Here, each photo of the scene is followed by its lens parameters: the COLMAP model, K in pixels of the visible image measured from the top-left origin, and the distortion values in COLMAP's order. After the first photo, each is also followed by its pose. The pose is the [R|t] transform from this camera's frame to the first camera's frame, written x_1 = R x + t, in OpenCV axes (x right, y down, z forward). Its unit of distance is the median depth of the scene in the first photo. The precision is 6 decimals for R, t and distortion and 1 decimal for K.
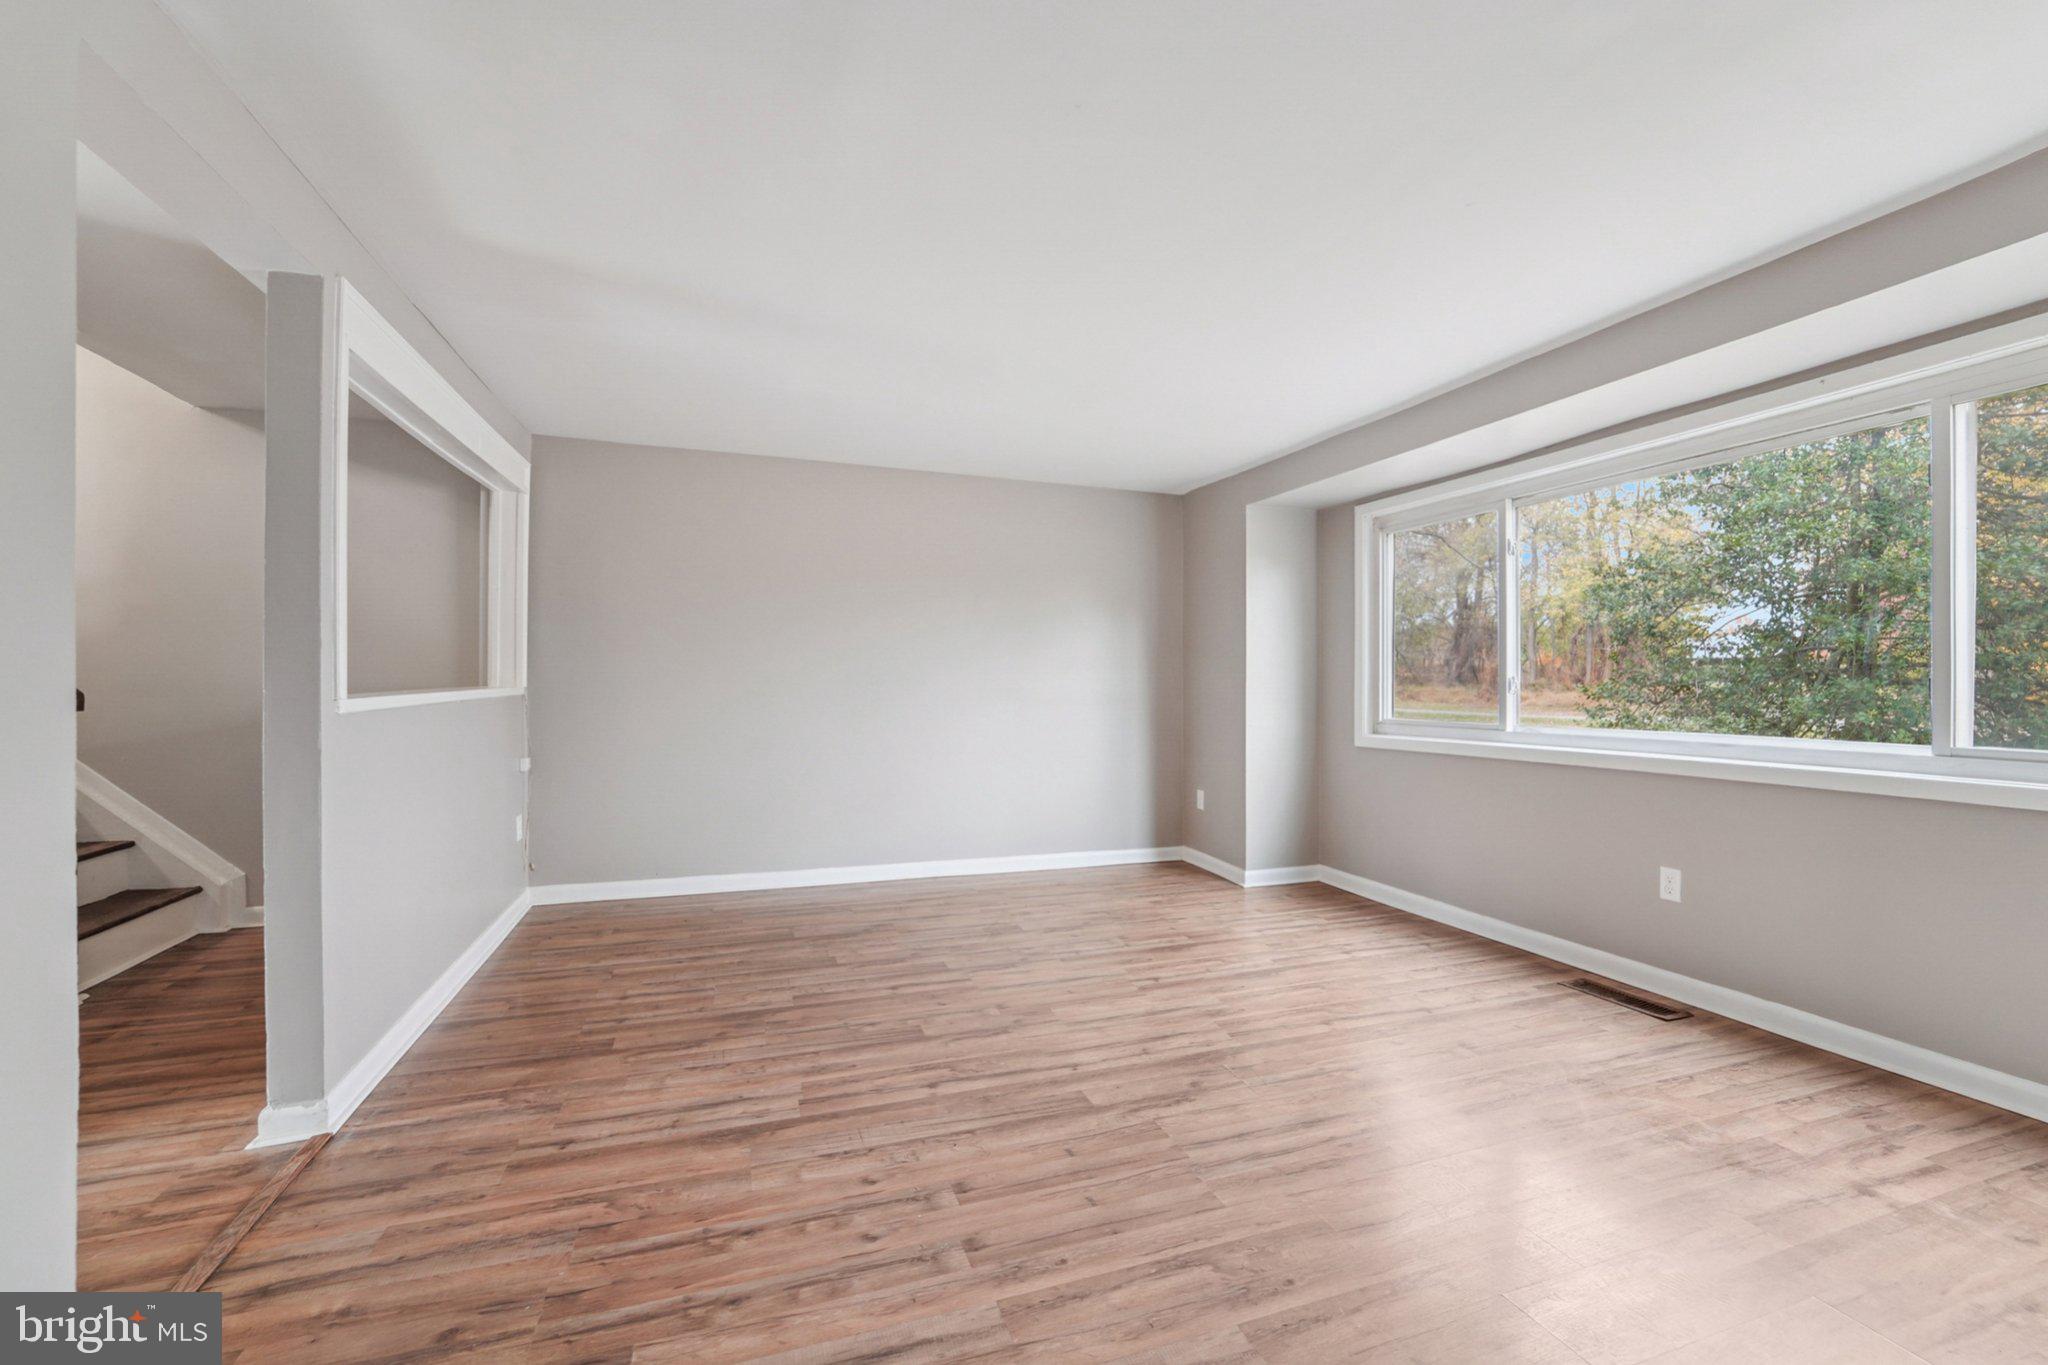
lens RADIAL K [[843.7, 0, 1019.4], [0, 843.7, 677.9], [0, 0, 1]] dist [-0.009716, 0.000332]
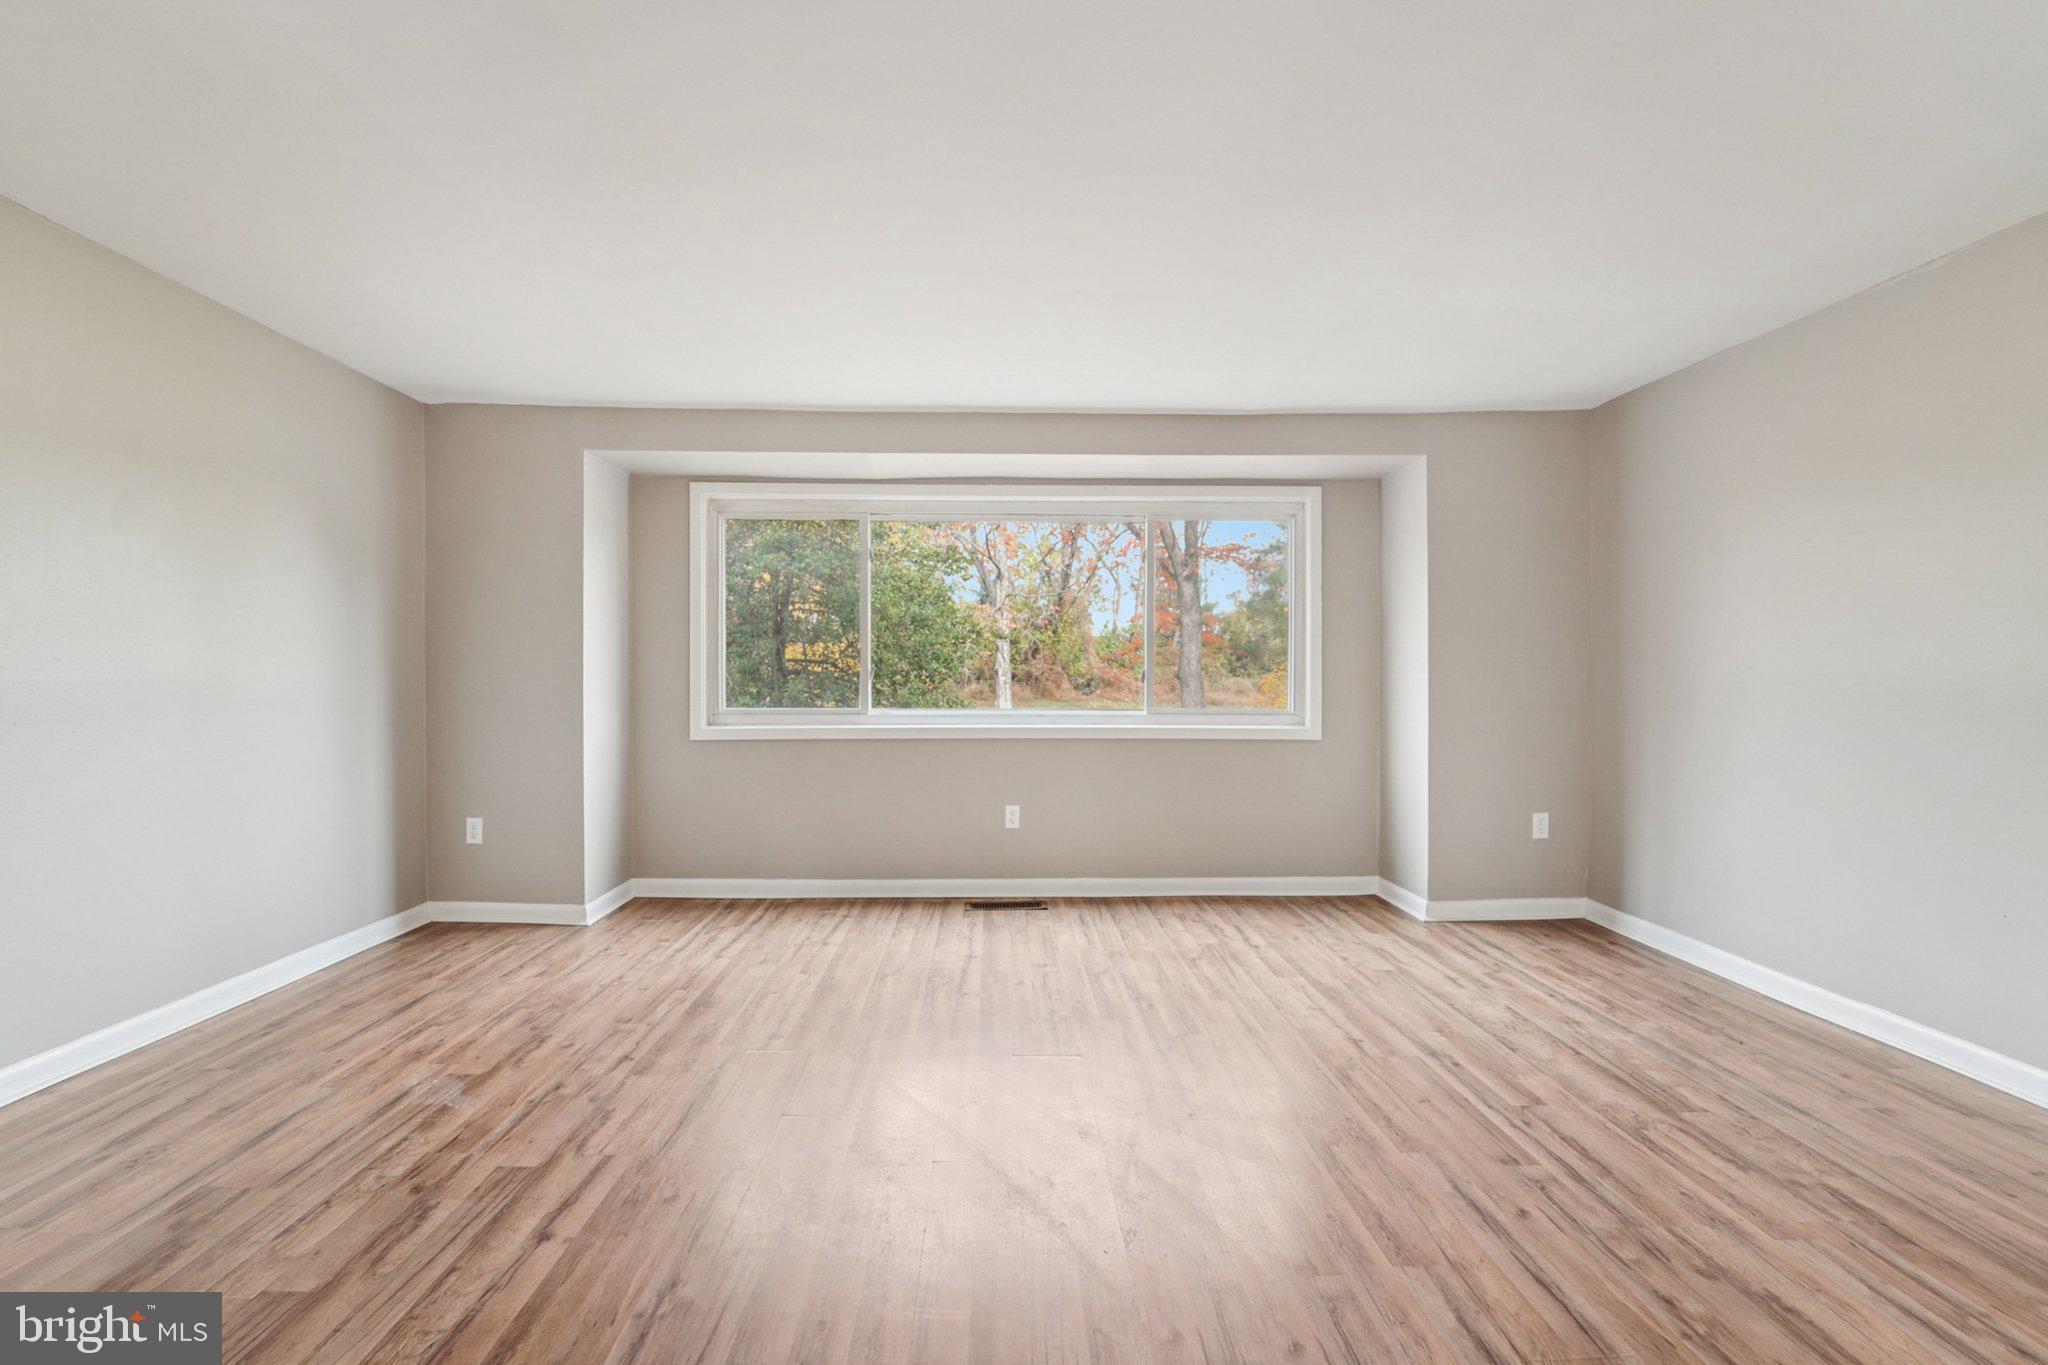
lens RADIAL K [[843.7, 0, 1030.4], [0, 843.7, 673.1], [0, 0, 1]] dist [-0.009716, 0.000332]
pose [[0.312017, 0.002201, 0.950074, -0.432032], [-0.007721, 0.999970, 0.000219, 0.004939], [-0.950045, -0.007403, 0.312024, 0.416882]]
